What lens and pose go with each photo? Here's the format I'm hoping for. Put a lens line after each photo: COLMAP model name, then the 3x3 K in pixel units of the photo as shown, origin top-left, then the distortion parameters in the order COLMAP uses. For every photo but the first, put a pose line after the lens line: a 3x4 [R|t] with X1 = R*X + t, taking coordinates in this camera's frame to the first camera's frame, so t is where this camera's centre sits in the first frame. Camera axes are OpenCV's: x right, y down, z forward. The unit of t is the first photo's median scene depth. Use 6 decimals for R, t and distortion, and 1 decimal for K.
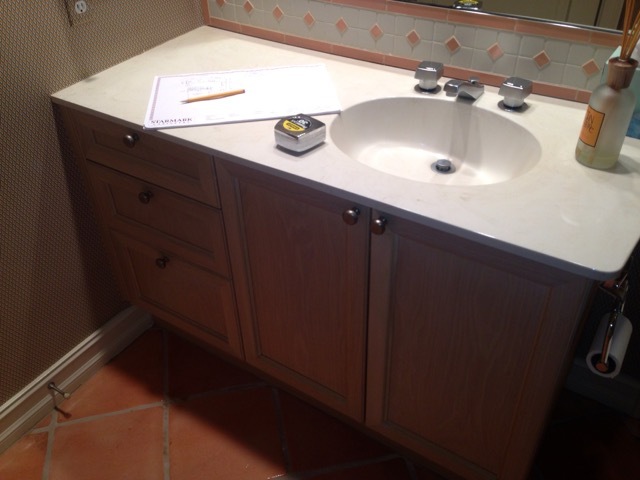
lens RADIAL K [[588.6, 0, 314.8], [0, 588.6, 237.7], [0, 0, 1]] dist [0.148665, -0.215238]
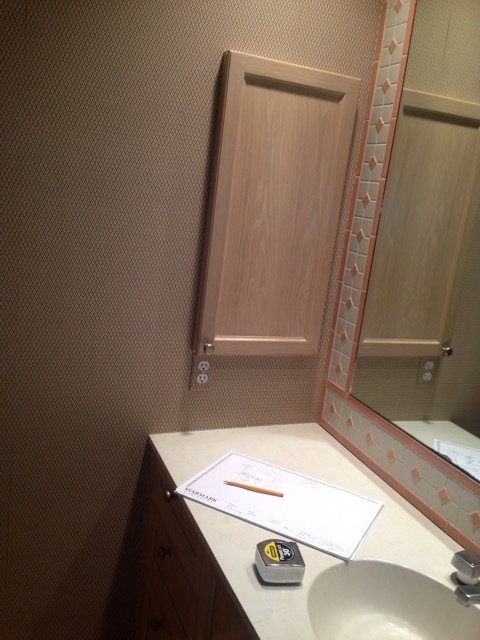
lens RADIAL K [[588.6, 0, 241.7], [0, 588.6, 316.4], [0, 0, 1]] dist [0.148665, -0.215238]
pose [[0.812867, 0.241498, -0.530025, 0.277394], [-0.455282, 0.831007, -0.319602, -0.138219], [0.363271, 0.501104, 0.785448, 0.023670]]
